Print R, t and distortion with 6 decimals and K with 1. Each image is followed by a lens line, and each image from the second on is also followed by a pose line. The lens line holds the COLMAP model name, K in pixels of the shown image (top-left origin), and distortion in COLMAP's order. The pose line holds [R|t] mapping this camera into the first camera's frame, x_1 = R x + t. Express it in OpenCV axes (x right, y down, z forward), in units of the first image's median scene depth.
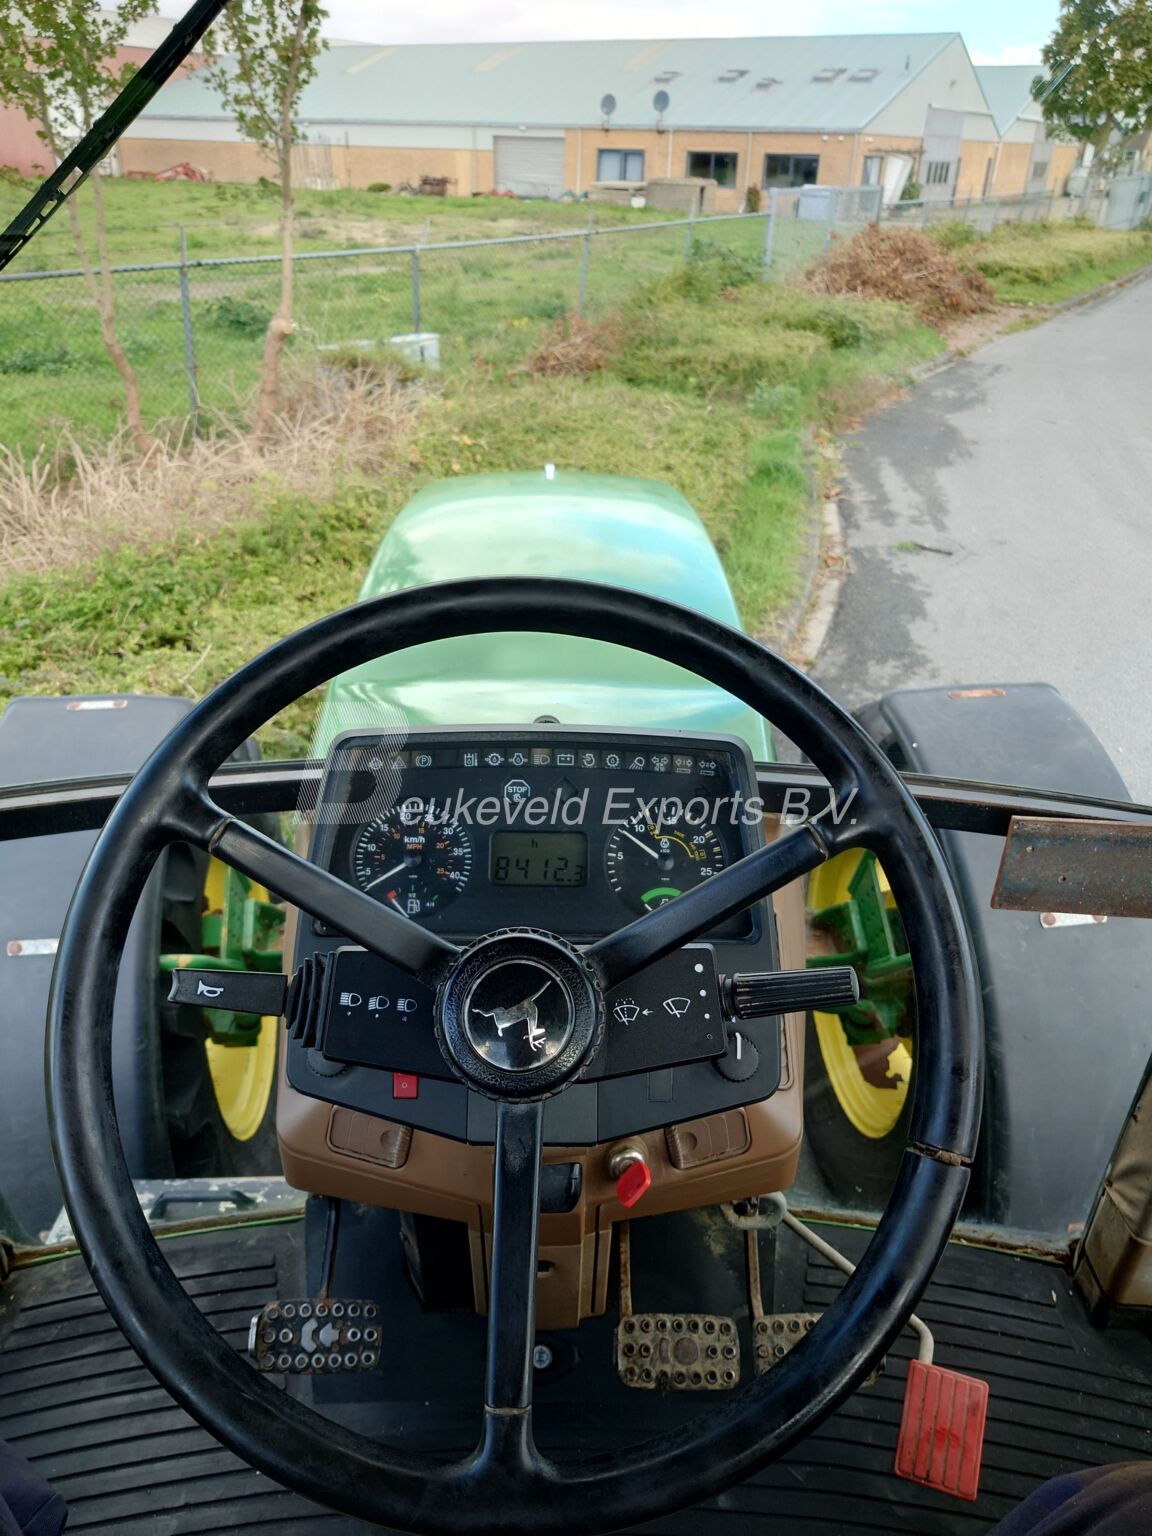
lens RADIAL K [[1156.0, 0, 576.0], [0, 1156.0, 768.0], [0, 0, 1]] dist [0.006315, 0.006265]
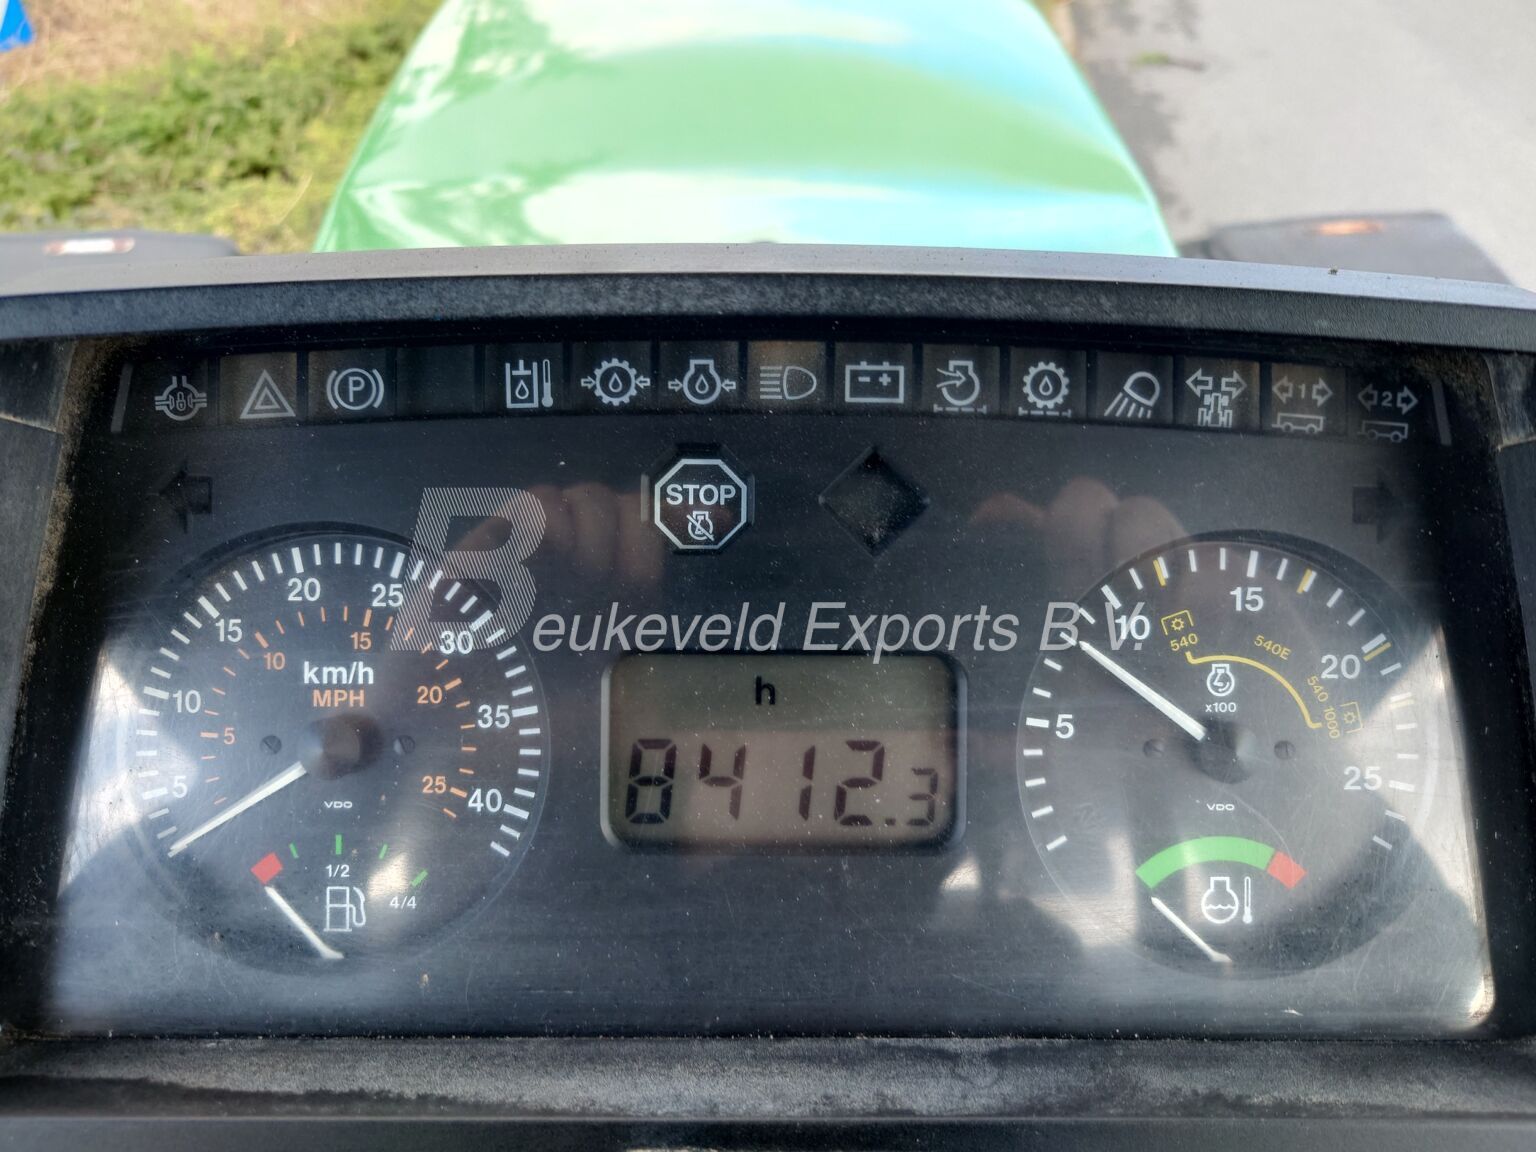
lens RADIAL K [[1156.0, 0, 768.0], [0, 1156.0, 576.0], [0, 0, 1]] dist [0.006315, 0.006265]
pose [[0.999933, -0.004957, 0.010450, -0.007710], [0.002622, 0.977141, 0.212574, -0.004294], [-0.011265, -0.212532, 0.977089, 0.148755]]
